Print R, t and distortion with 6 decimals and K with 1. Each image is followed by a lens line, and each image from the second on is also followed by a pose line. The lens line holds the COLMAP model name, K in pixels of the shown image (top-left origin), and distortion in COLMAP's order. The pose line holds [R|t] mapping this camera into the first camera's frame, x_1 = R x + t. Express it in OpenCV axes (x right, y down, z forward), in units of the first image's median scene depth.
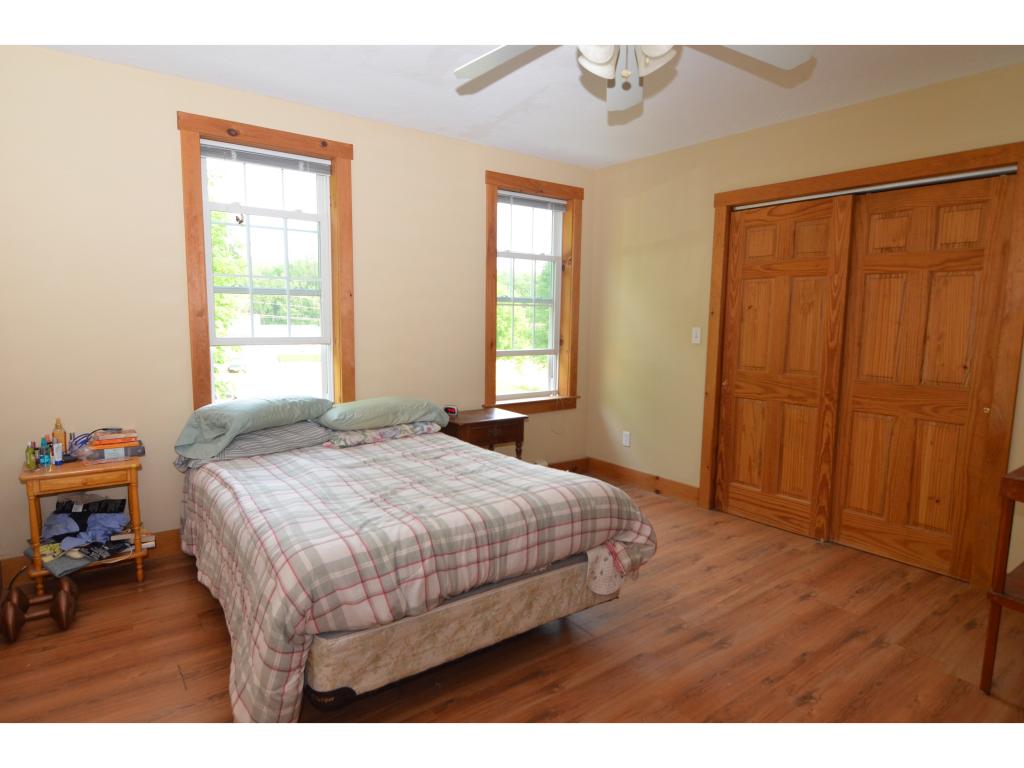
lens RADIAL K [[596.9, 0, 511.4], [0, 596.9, 388.8], [0, 0, 1]] dist [-0.002039, -0.001416]
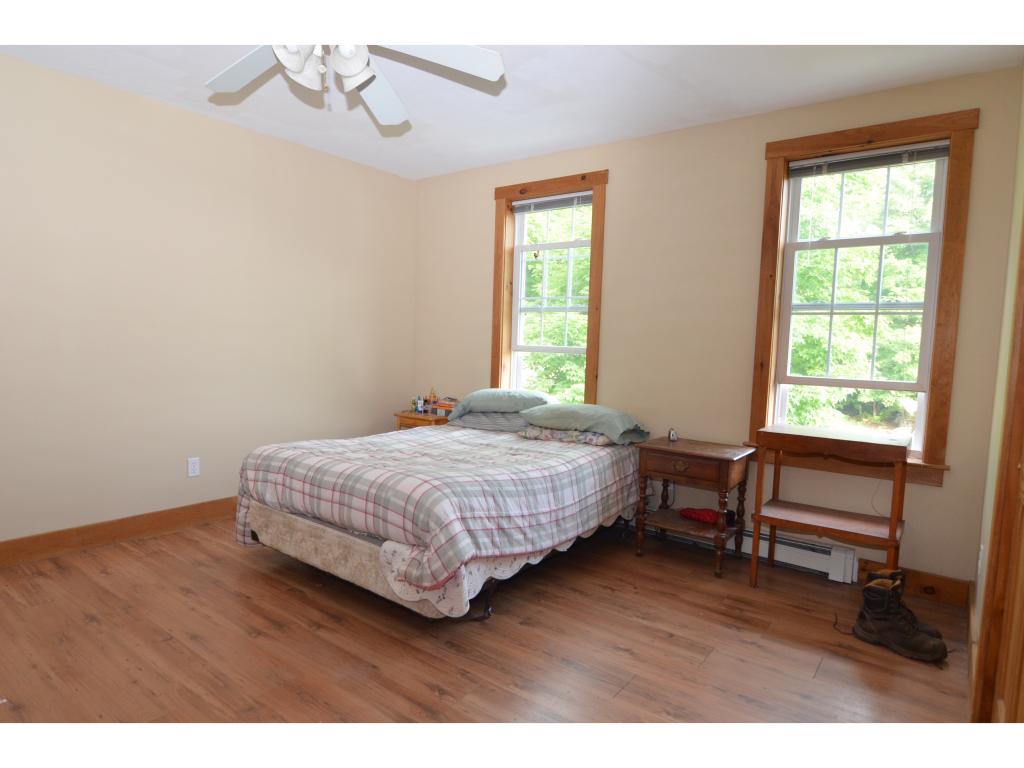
lens RADIAL K [[596.9, 0, 511.4], [0, 596.9, 388.8], [0, 0, 1]] dist [-0.002039, -0.001416]
pose [[0.268126, 0.073108, -0.960606, 0.810753], [-0.143396, 0.989038, 0.035247, -0.033470], [0.952652, 0.128297, 0.275670, 0.634260]]
